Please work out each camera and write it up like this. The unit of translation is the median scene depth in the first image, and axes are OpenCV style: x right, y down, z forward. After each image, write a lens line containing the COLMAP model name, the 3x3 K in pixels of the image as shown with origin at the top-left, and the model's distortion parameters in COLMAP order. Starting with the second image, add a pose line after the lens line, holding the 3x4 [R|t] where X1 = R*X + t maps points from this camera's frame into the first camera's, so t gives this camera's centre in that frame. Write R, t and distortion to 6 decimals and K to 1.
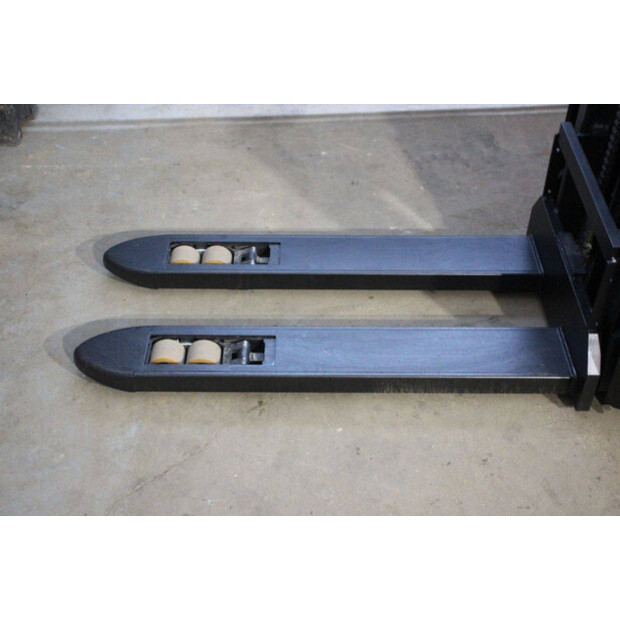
lens RADIAL K [[878.0, 0, 310.0], [0, 878.0, 310.0], [0, 0, 1]] dist [0.069705, 0.040131]
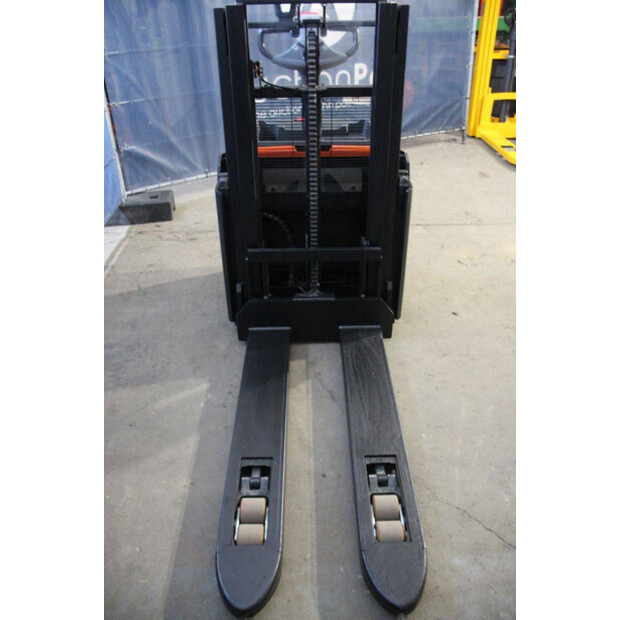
lens RADIAL K [[507.9, 0, 310.0], [0, 507.9, 310.0], [0, 0, 1]] dist [-0.188846, 0.188830]
pose [[-0.010842, -0.549555, 0.835387, -0.529285], [0.660970, 0.622954, 0.418385, -0.459944], [-0.750334, 0.556702, 0.356486, 0.675918]]
